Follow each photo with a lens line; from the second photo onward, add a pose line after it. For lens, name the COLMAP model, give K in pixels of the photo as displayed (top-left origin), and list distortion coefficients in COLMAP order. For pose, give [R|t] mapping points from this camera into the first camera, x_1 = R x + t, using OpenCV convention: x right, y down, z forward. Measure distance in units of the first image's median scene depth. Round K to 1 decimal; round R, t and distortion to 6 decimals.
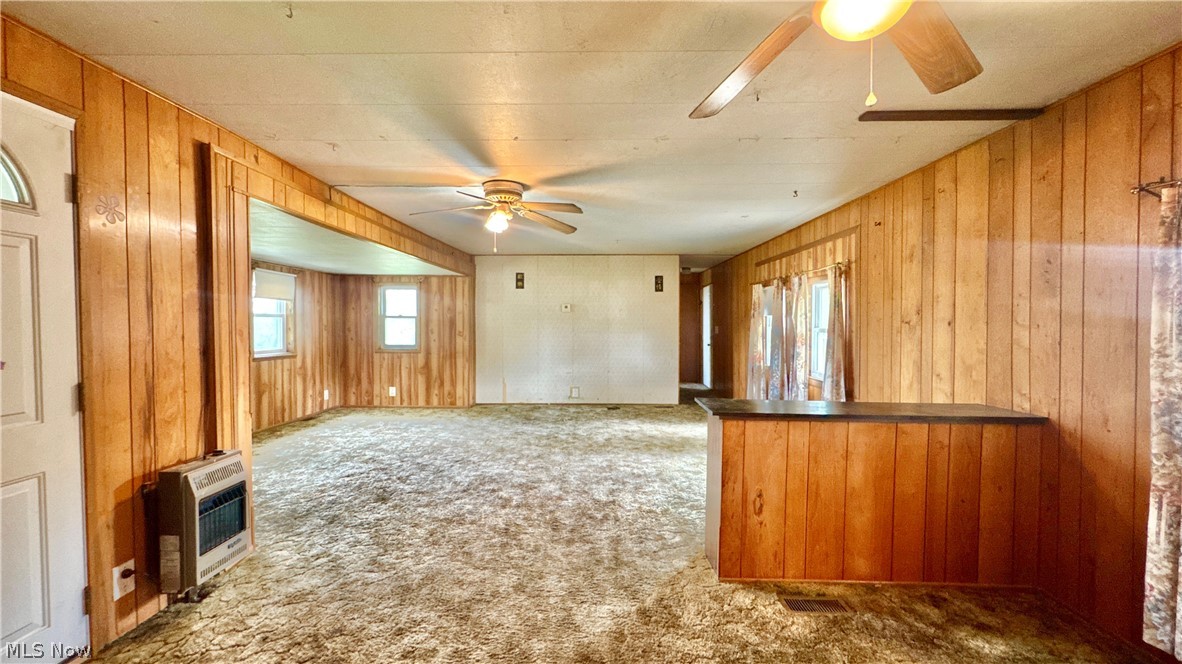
lens RADIAL K [[471.5, 0, 591.0], [0, 471.5, 332.0], [0, 0, 1]] dist [-0.001264, 0.000087]
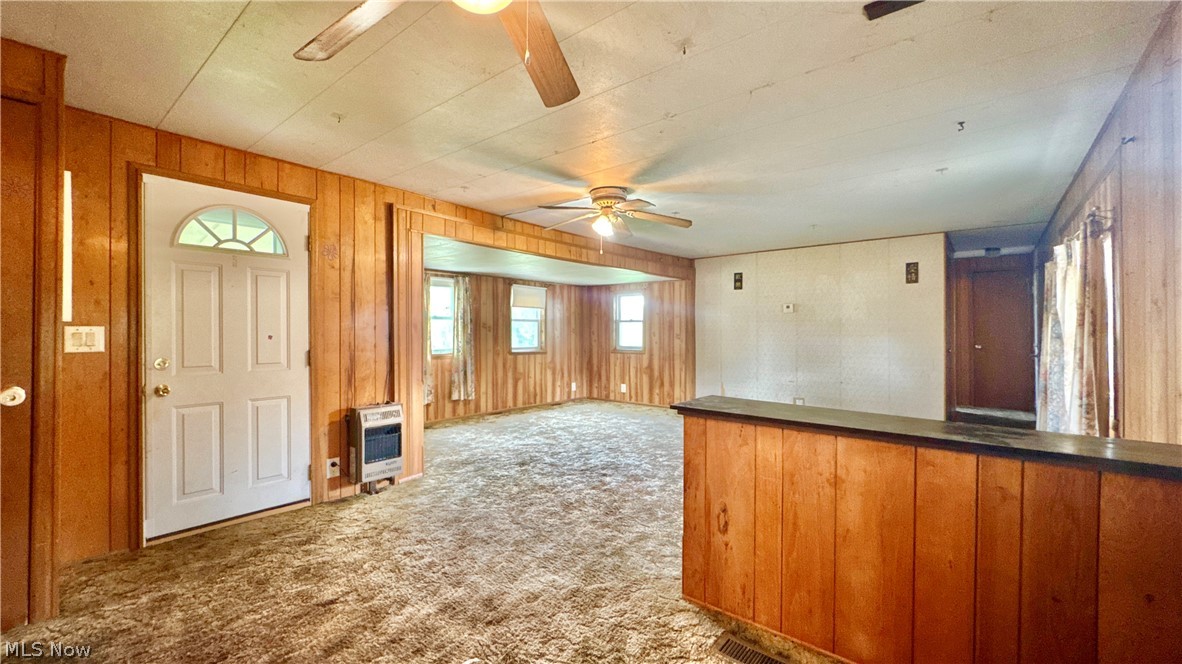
lens RADIAL K [[483.5, 0, 591.0], [0, 483.5, 332.0], [0, 0, 1]] dist [-0.001509, 0.000030]
pose [[0.782772, -0.002439, -0.622304, 0.513329], [-0.011311, 0.999771, -0.018146, 0.034078], [0.622206, 0.021243, 0.782565, 0.124013]]
